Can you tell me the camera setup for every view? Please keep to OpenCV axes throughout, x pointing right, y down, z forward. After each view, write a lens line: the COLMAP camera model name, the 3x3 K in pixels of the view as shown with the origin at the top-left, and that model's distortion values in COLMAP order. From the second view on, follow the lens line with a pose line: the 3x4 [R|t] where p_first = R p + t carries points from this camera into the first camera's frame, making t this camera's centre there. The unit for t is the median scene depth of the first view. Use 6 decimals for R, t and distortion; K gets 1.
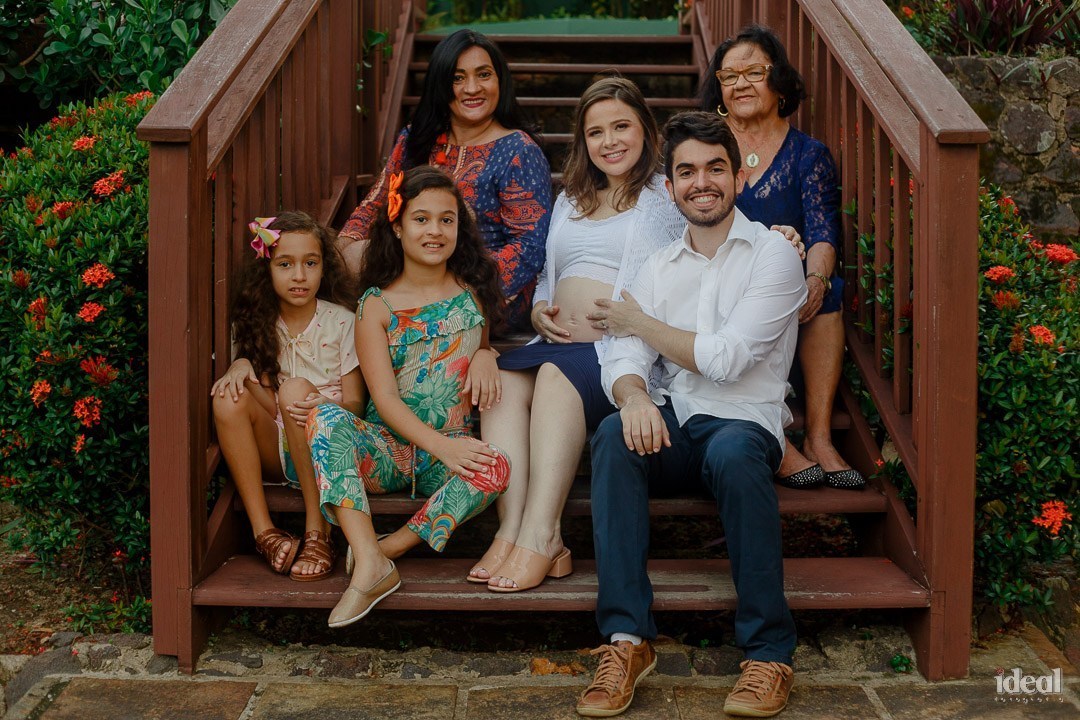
lens RADIAL K [[1655.6, 0, 540.0], [0, 1655.6, 360.0], [0, 0, 1]] dist [-0.237411, -0.081890]
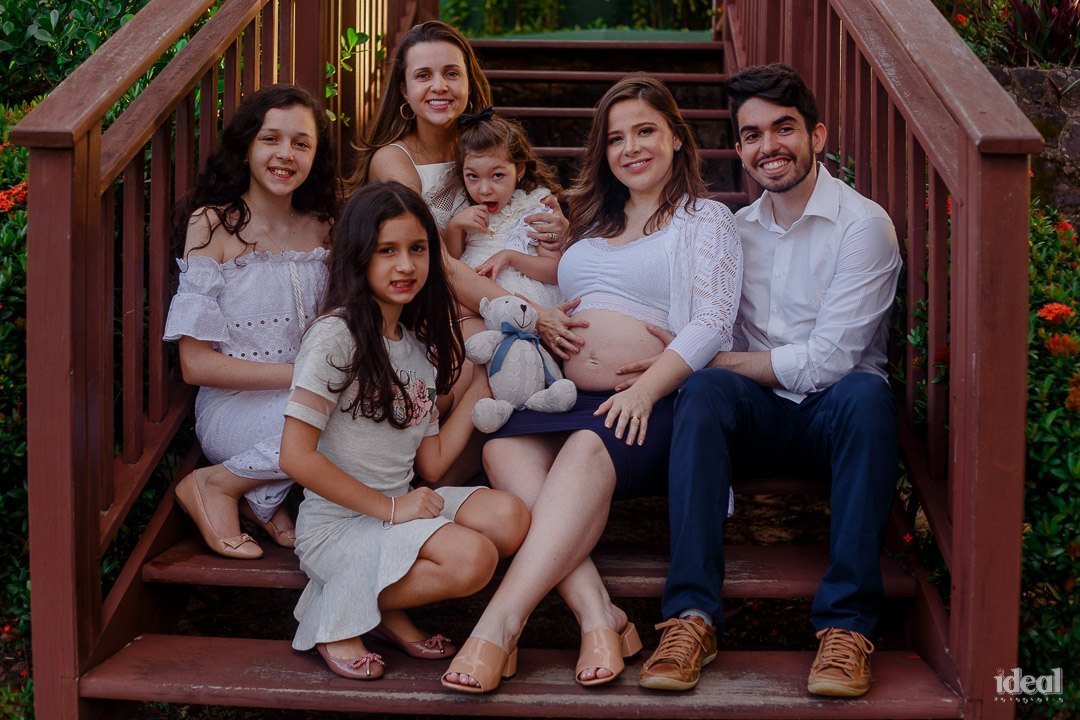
lens RADIAL K [[1655.6, 0, 540.0], [0, 1655.6, 360.0], [0, 0, 1]] dist [-0.237411, -0.081890]
pose [[0.999252, 0.011127, -0.037026, 0.049426], [-0.011596, 0.999855, -0.012471, -0.015251], [0.036882, 0.012891, 0.999236, 0.160931]]
